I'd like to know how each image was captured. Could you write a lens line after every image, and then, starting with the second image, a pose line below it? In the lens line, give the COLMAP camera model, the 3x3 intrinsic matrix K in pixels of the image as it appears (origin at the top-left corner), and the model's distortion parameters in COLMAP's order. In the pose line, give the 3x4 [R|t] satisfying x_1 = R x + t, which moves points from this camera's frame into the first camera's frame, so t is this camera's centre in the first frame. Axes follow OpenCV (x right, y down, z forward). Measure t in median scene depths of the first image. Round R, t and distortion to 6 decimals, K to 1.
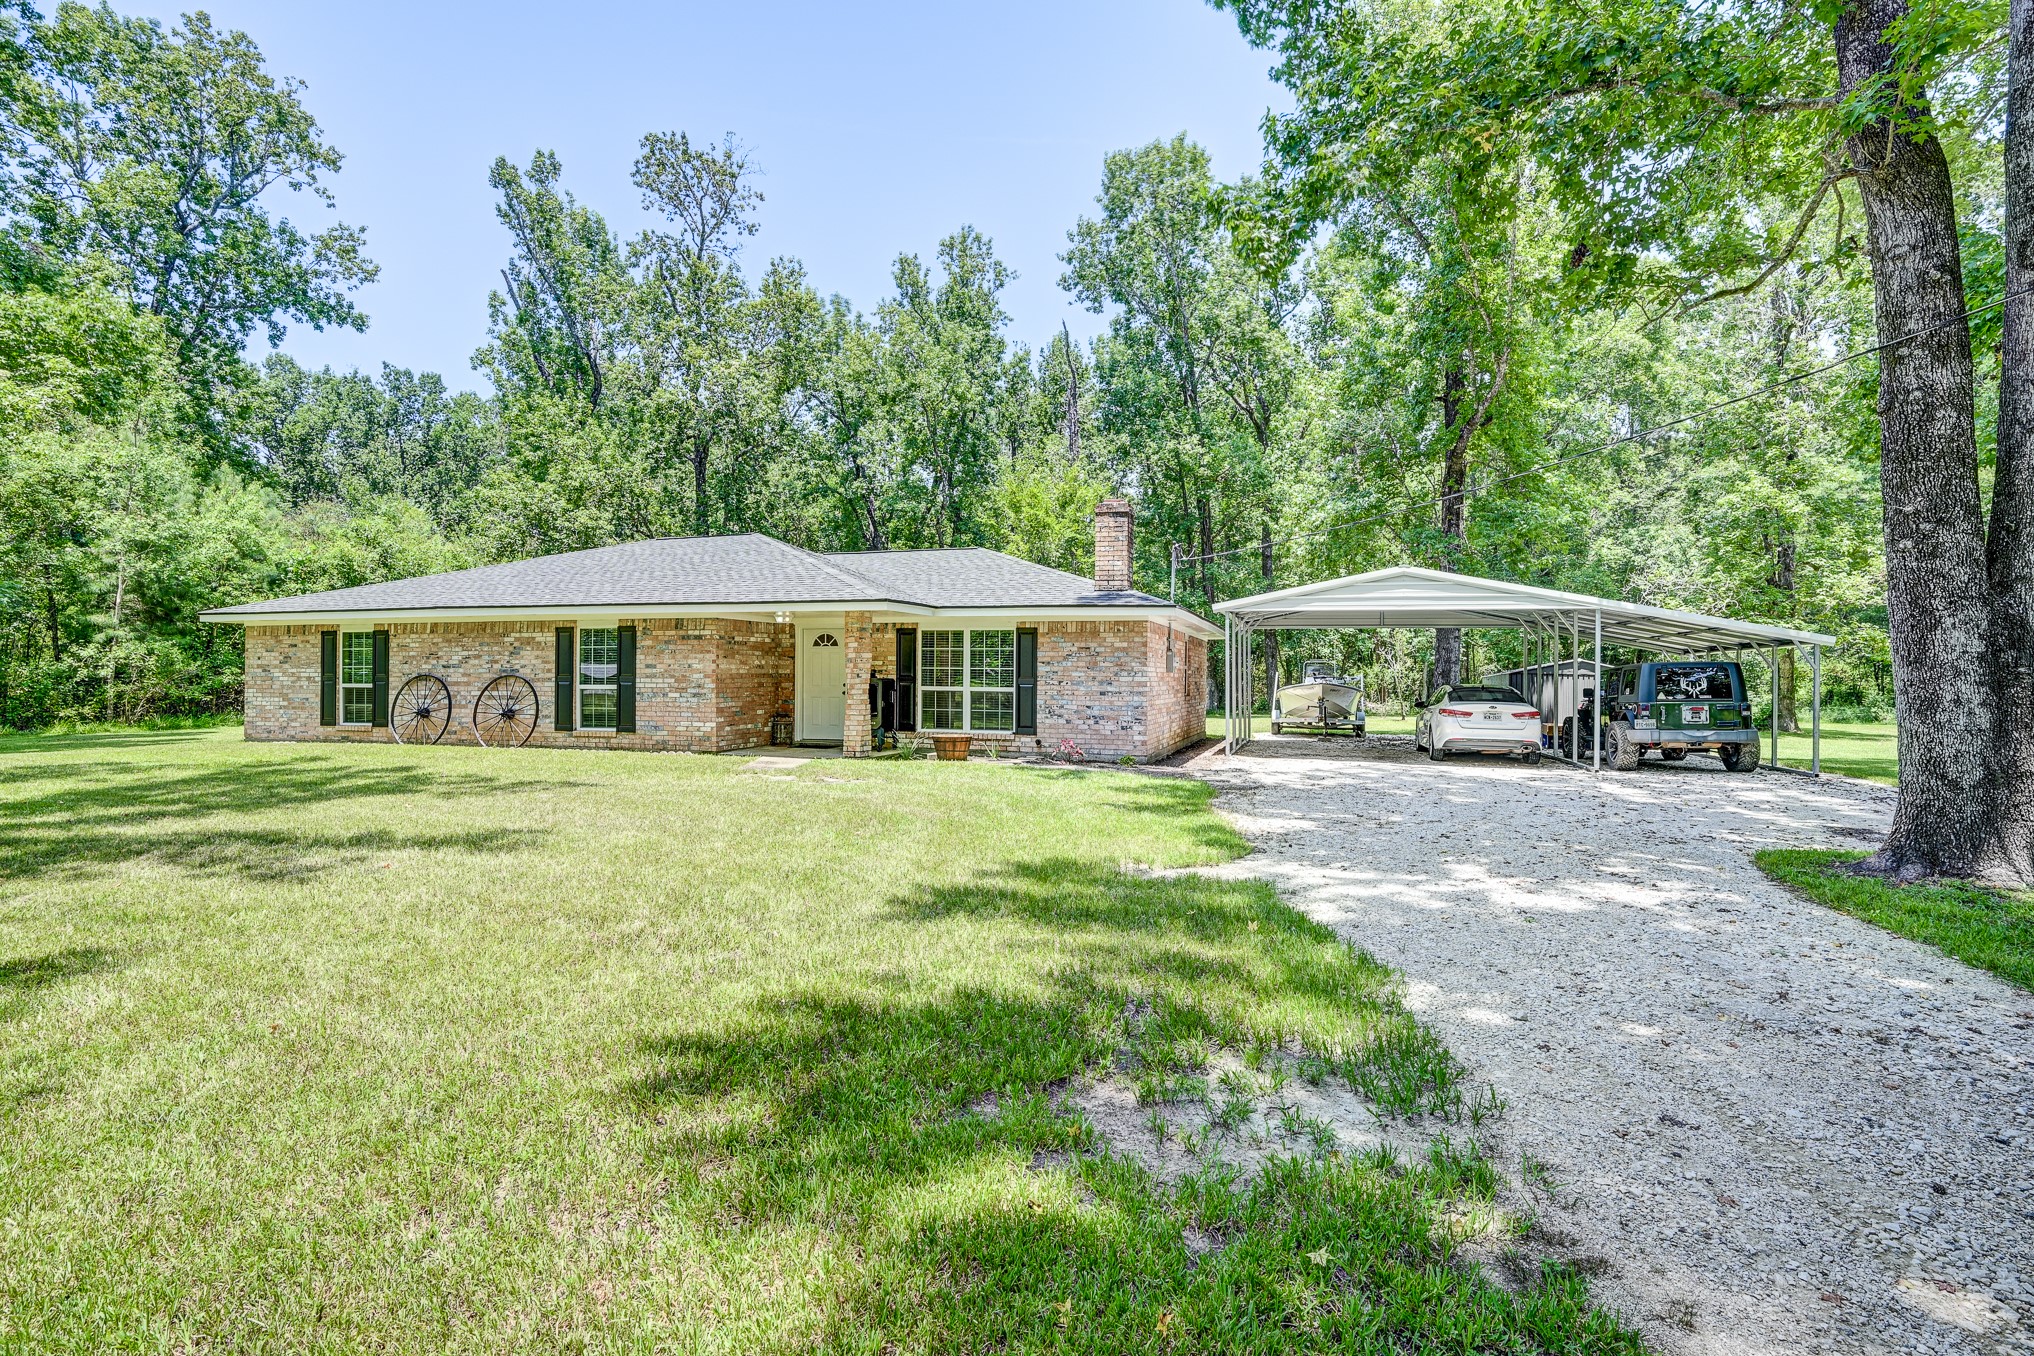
lens RADIAL K [[990.4, 0, 1016.2], [0, 990.4, 672.7], [0, 0, 1]] dist [-0.002947, 0.000350]
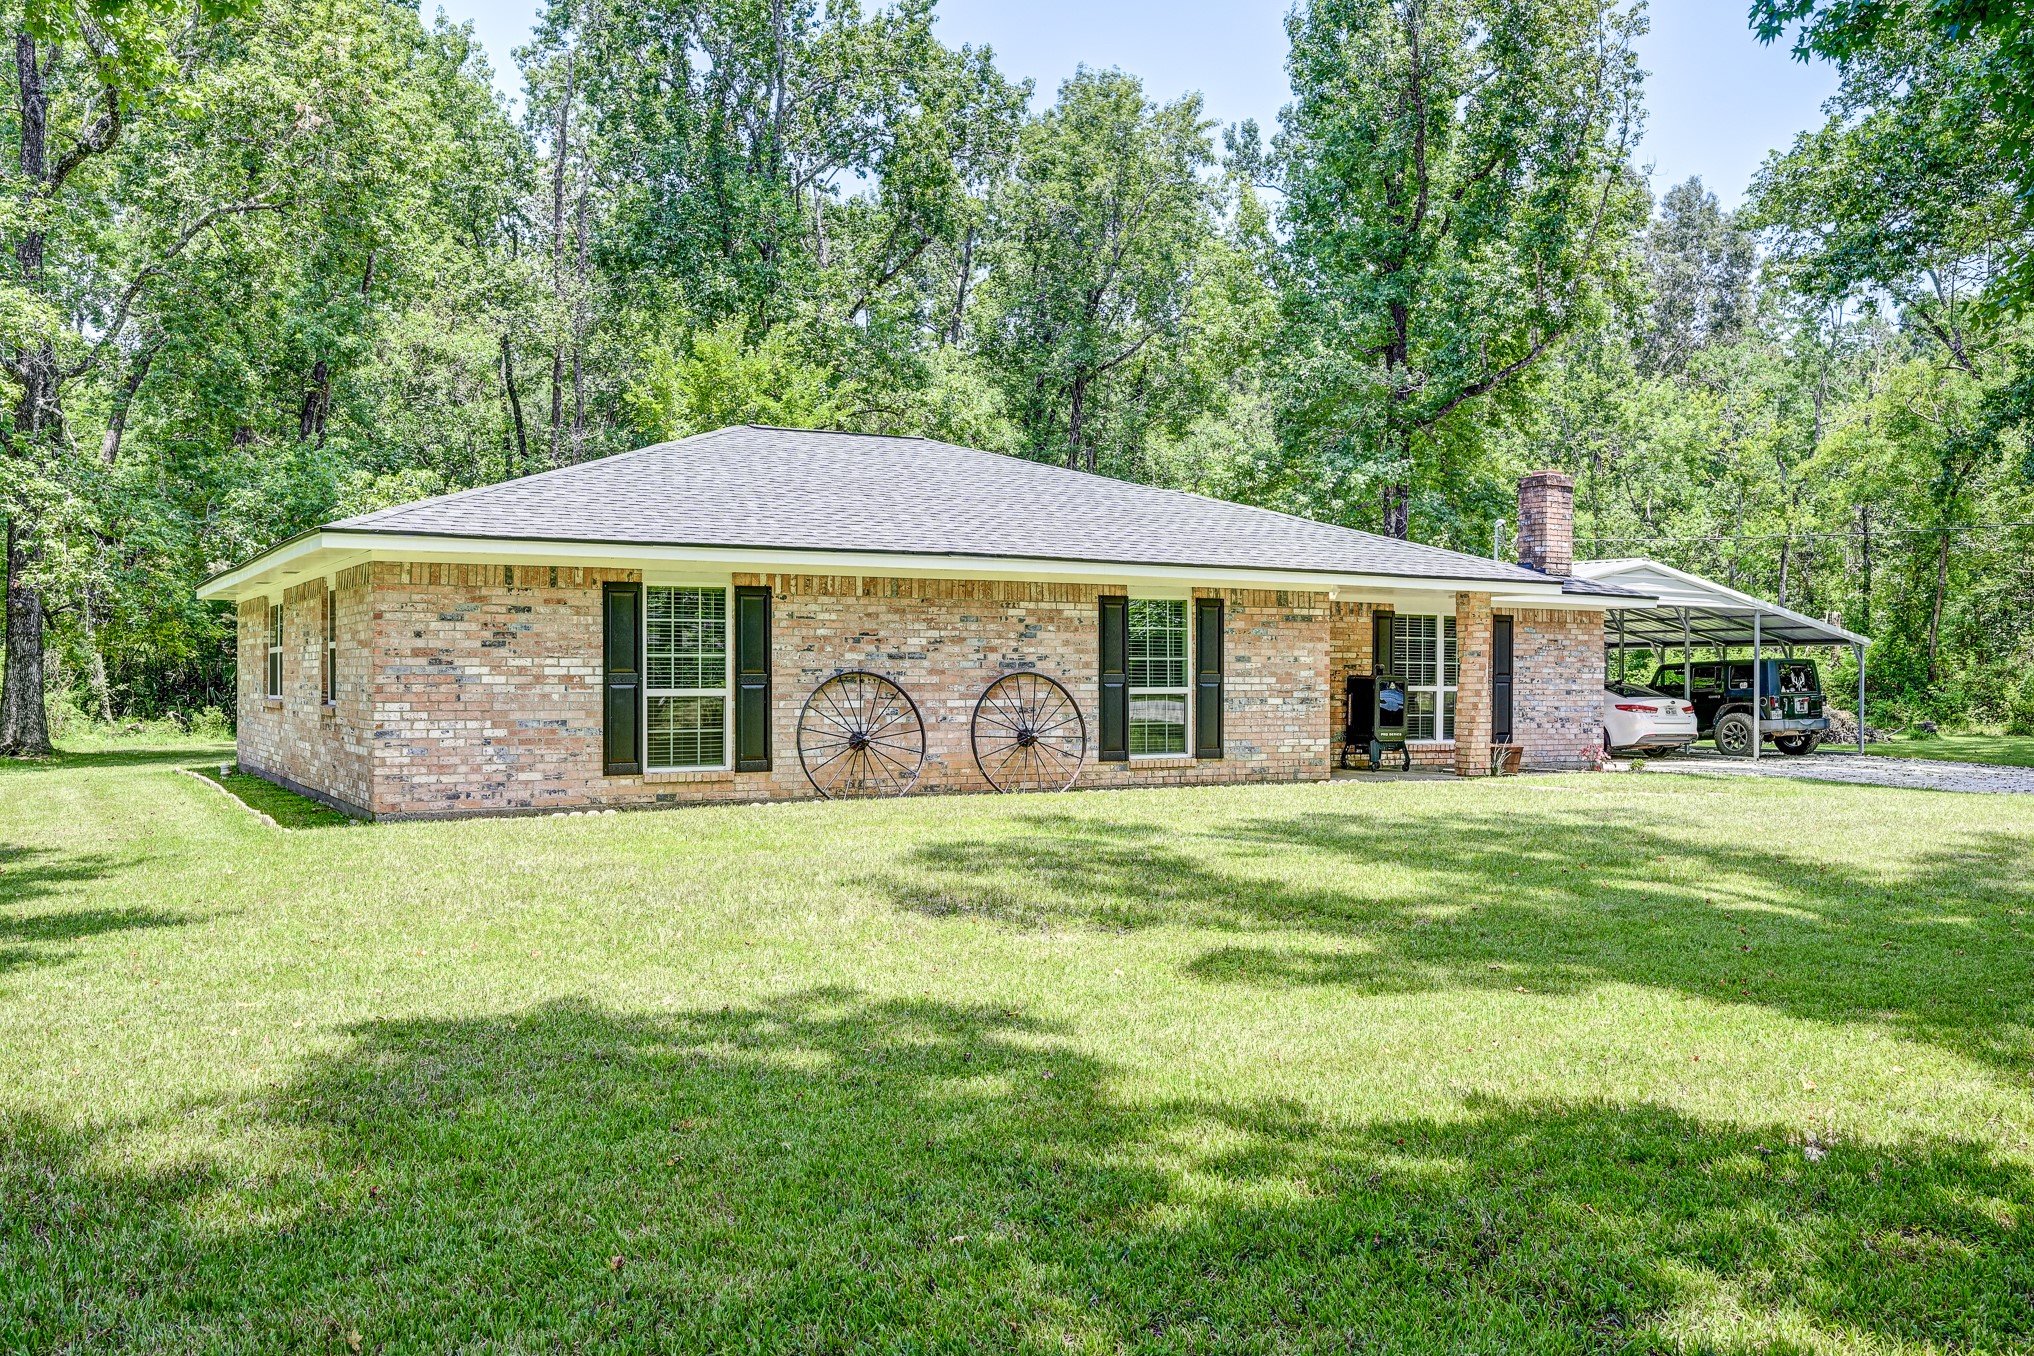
lens RADIAL K [[1735.9, 0, 1013.9], [0, 1735.9, 643.5], [0, 0, 1]] dist [-0.005874, -0.001873]
pose [[0.680066, 0.010157, 0.733081, -1.292535], [-0.005940, 0.999948, -0.008345, -0.006253], [-0.733127, 0.001320, 0.680090, 0.295446]]
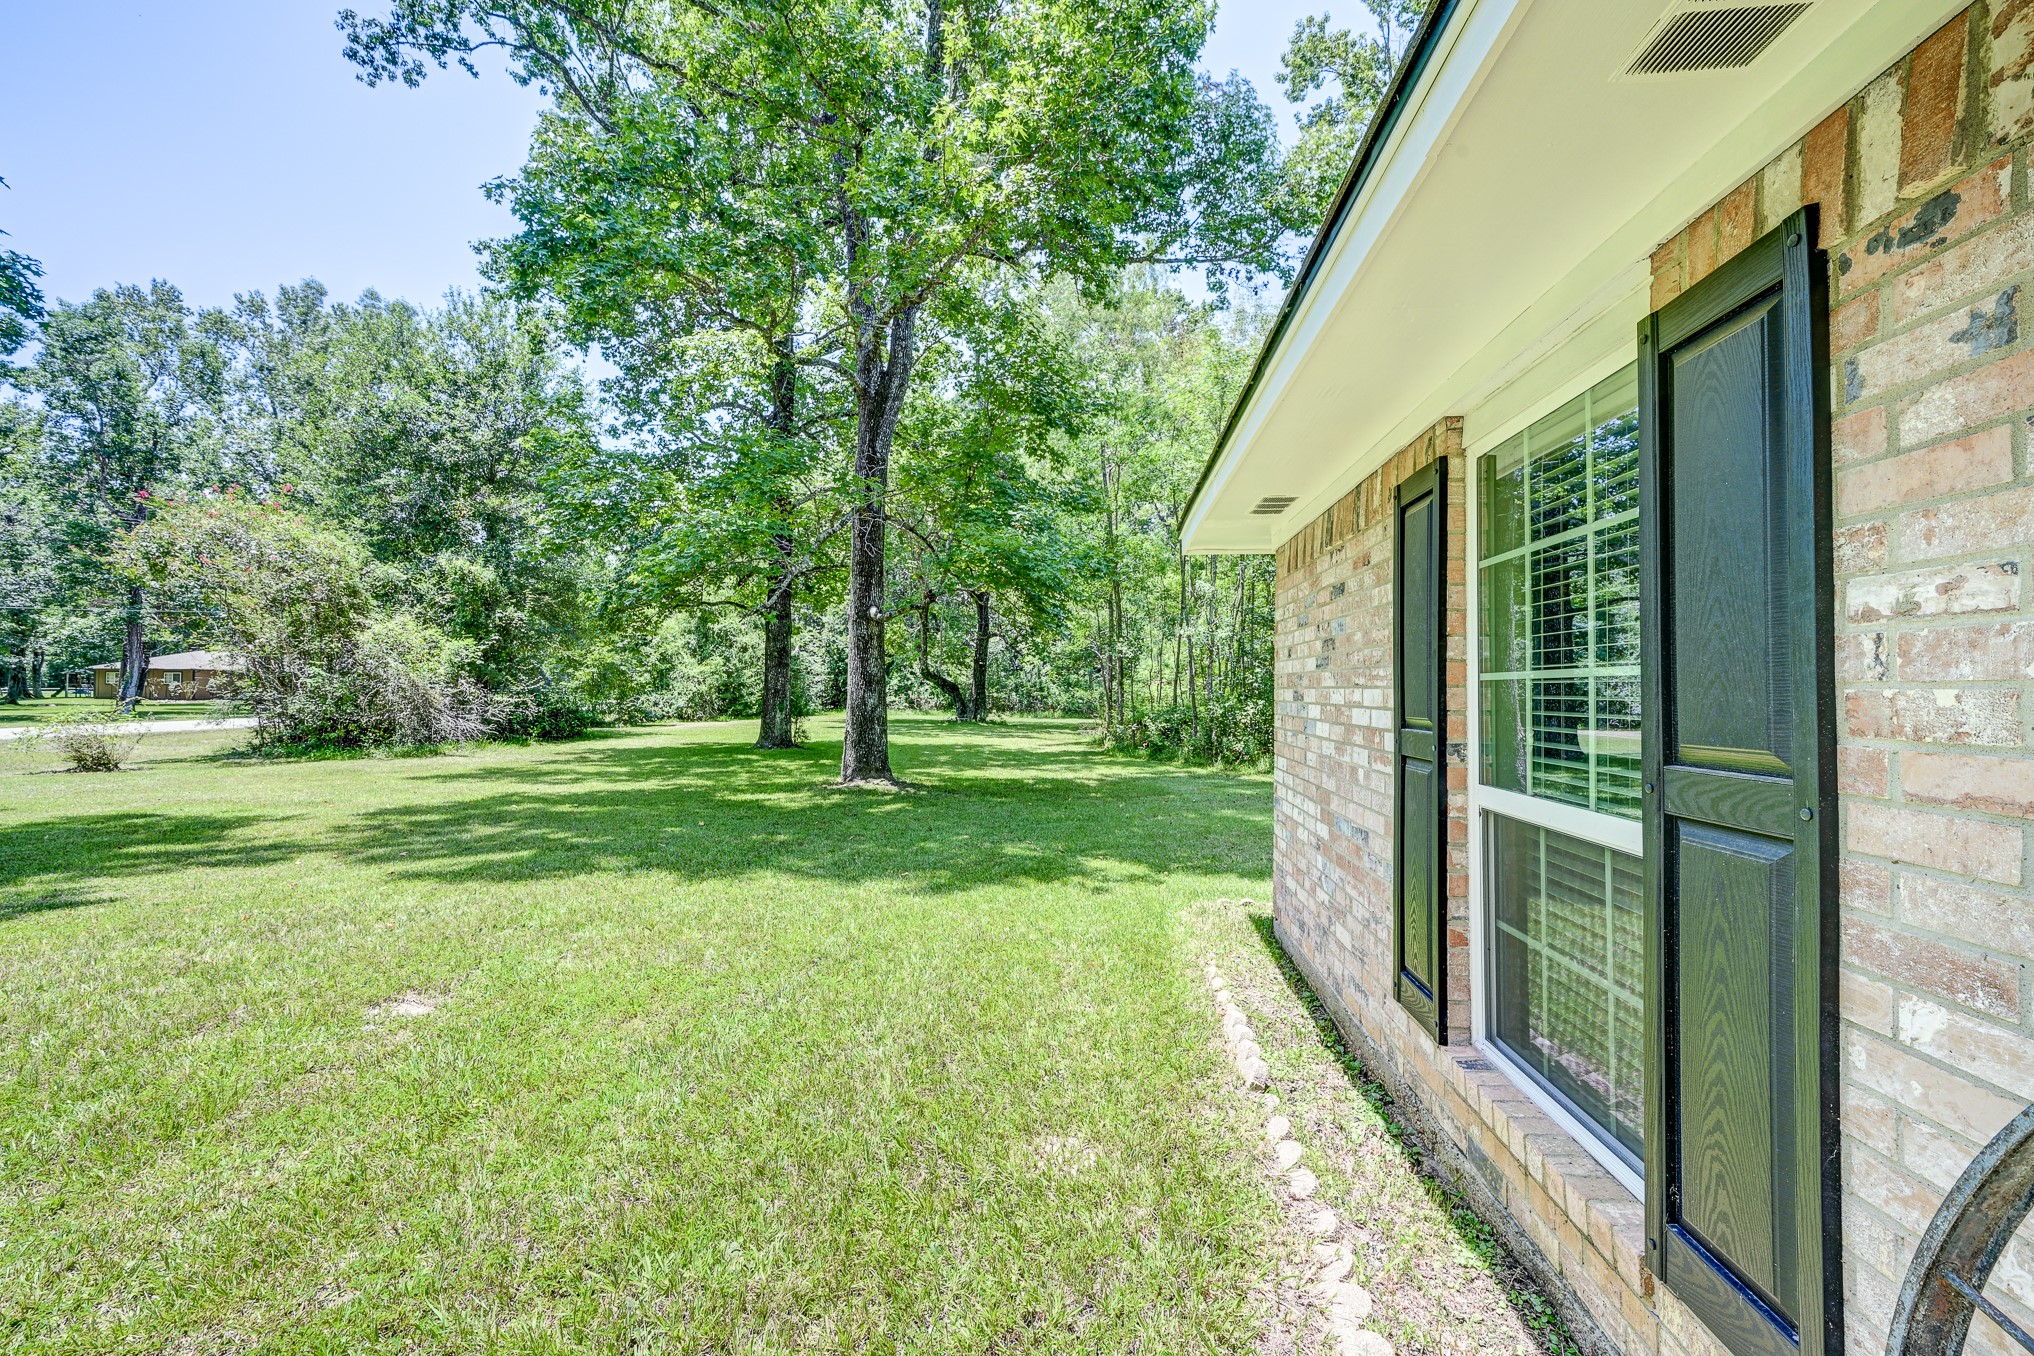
lens RADIAL K [[798.4, 0, 1014.1], [0, 798.4, 678.5], [0, 0, 1]] dist [-0.001133, -0.000031]
pose [[0.208344, -0.016611, -0.977915, -0.620009], [0.001194, 0.999859, -0.016729, -0.004282], [0.978055, 0.002318, 0.208334, 0.977048]]
